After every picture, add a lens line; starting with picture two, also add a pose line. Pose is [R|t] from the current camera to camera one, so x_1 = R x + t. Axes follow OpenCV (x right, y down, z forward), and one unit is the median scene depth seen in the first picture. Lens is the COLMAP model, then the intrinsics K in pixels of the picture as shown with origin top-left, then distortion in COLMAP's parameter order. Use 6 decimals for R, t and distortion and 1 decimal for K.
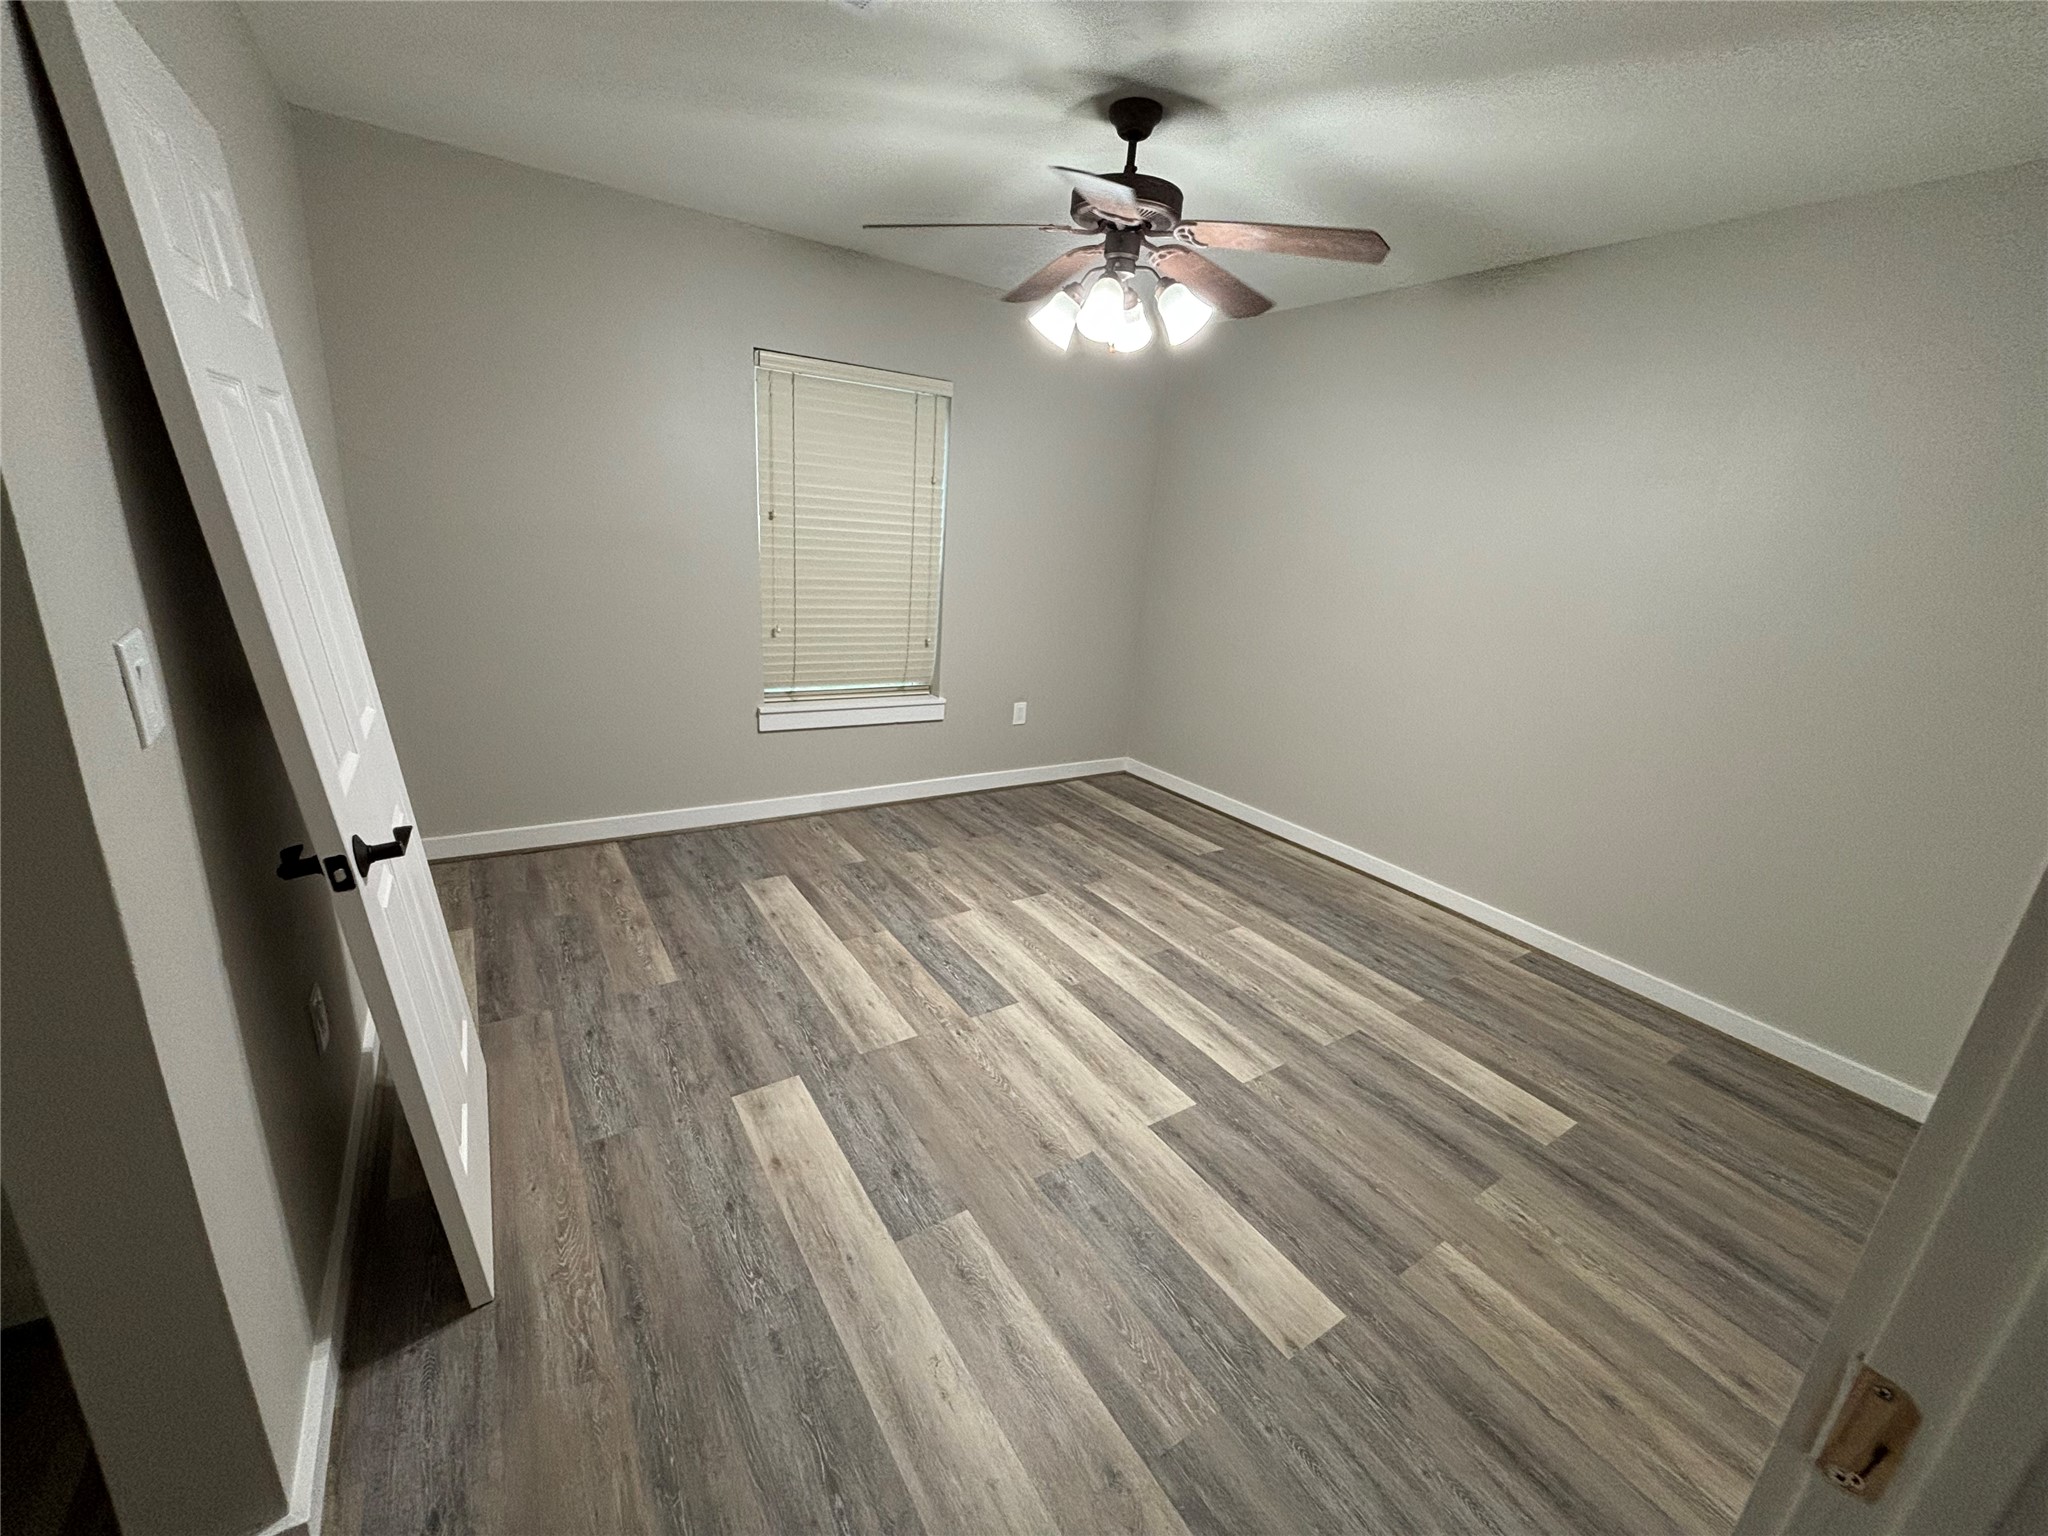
lens RADIAL K [[826.5, 0, 1019.7], [0, 826.5, 763.9], [0, 0, 1]] dist [0.001683, -0.000445]
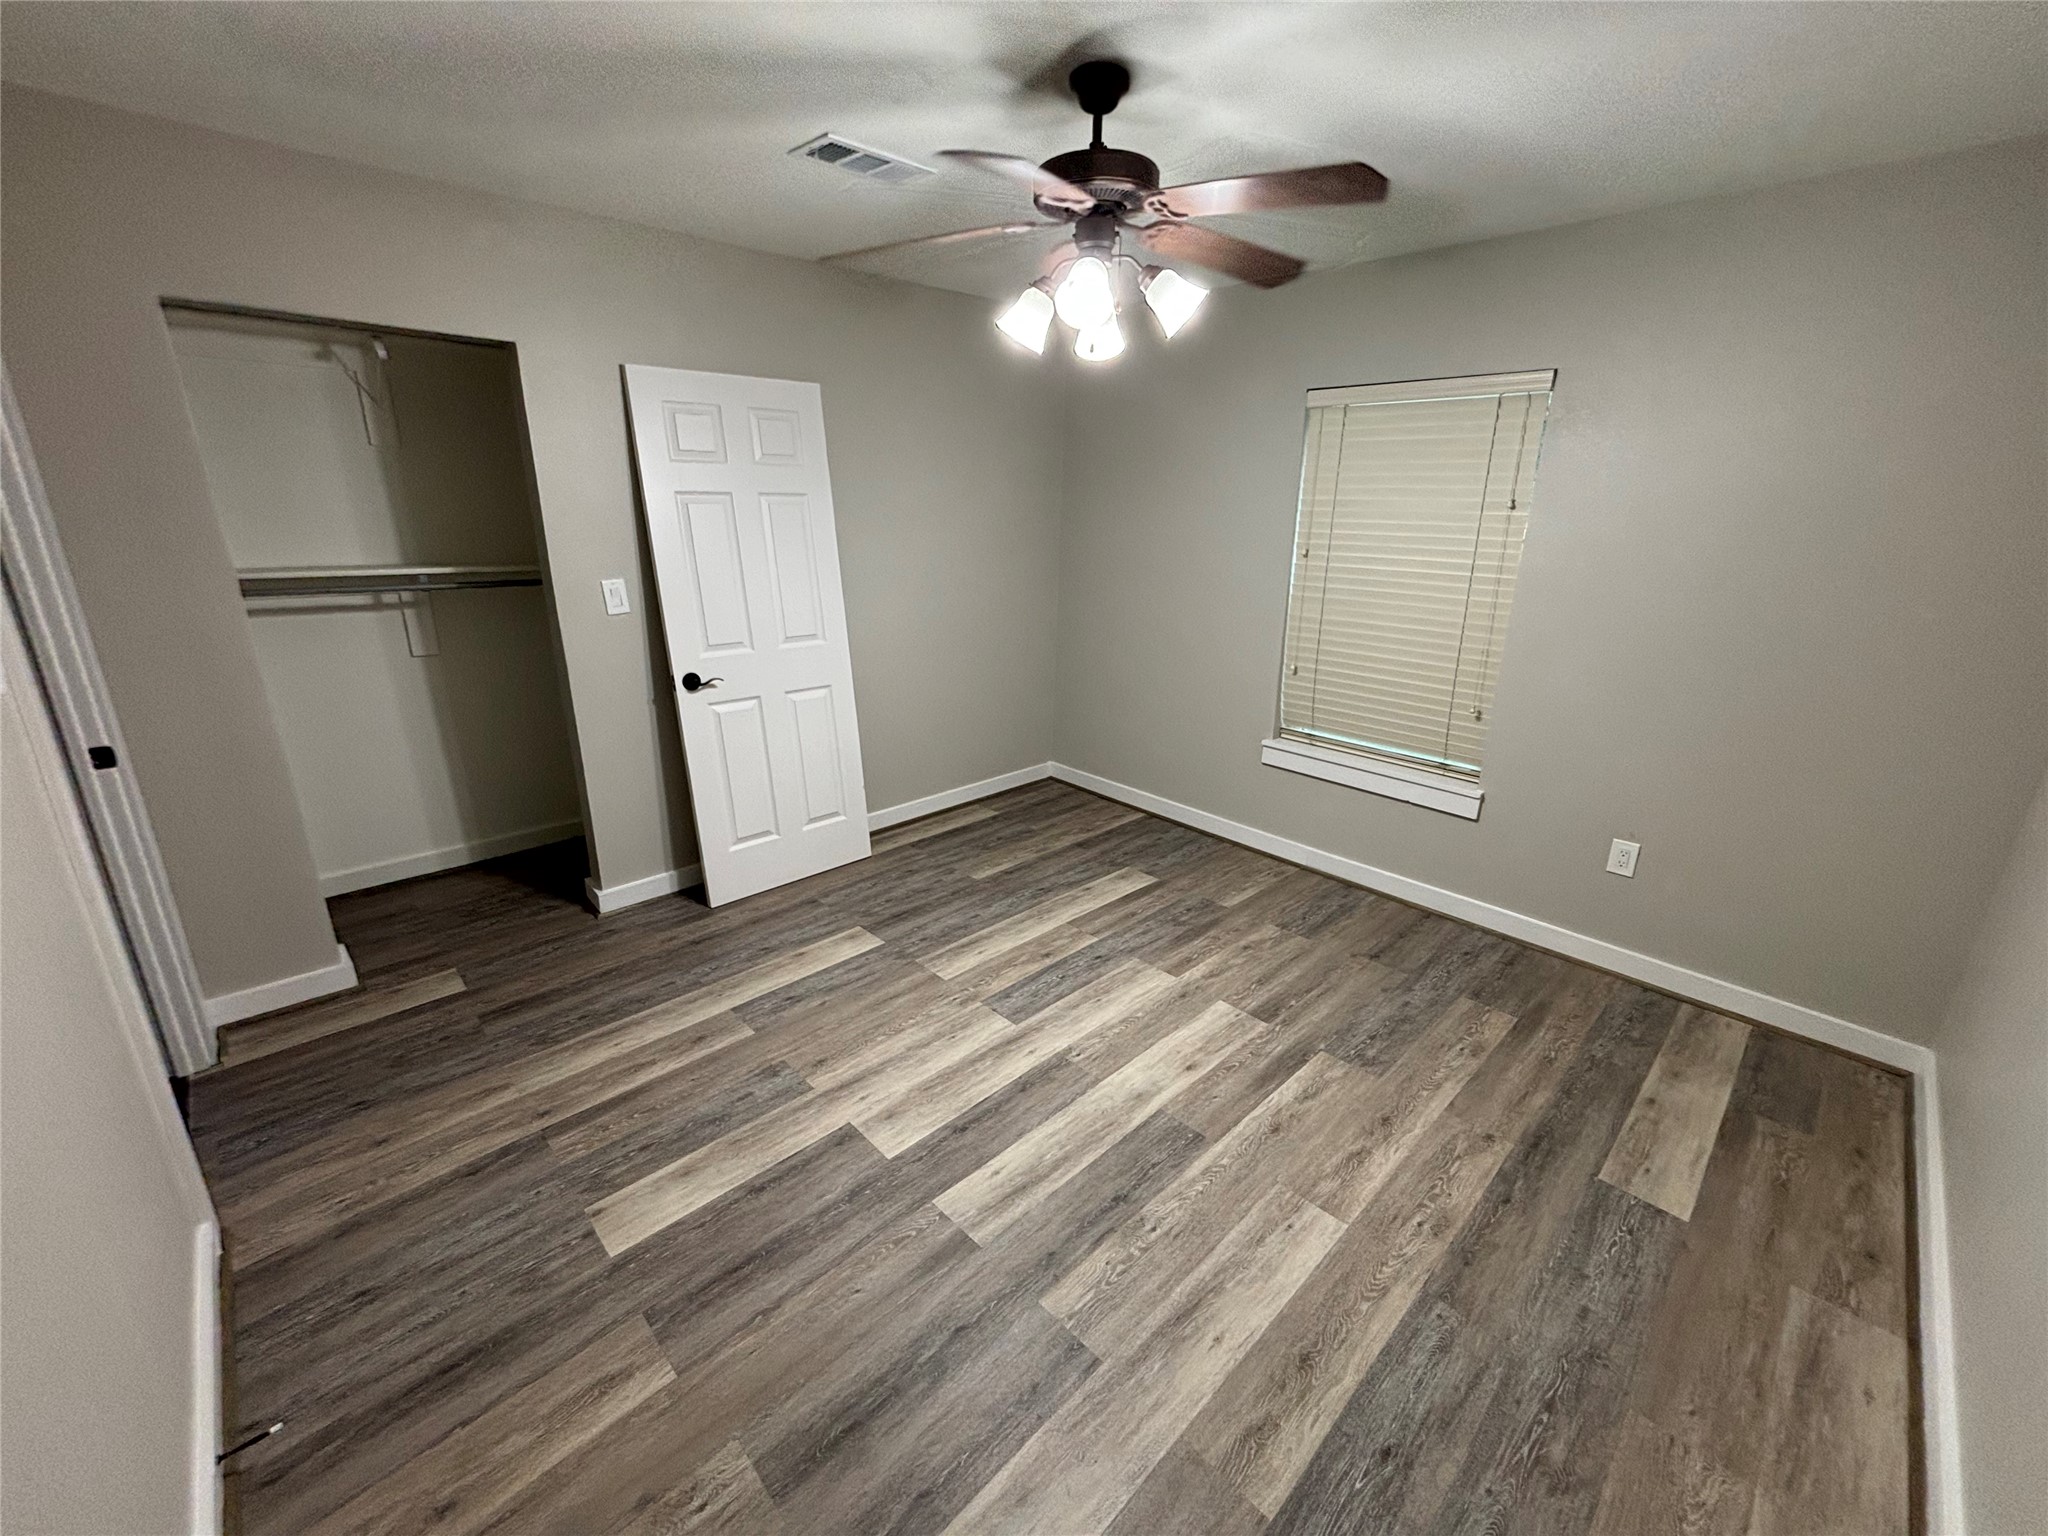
lens RADIAL K [[826.5, 0, 1019.7], [0, 826.5, 763.9], [0, 0, 1]] dist [0.001683, -0.000445]
pose [[0.180312, 0.226353, -0.957210, 0.871671], [-0.295467, 0.940681, 0.166786, -0.170665], [0.938183, 0.252751, 0.236496, 0.687977]]
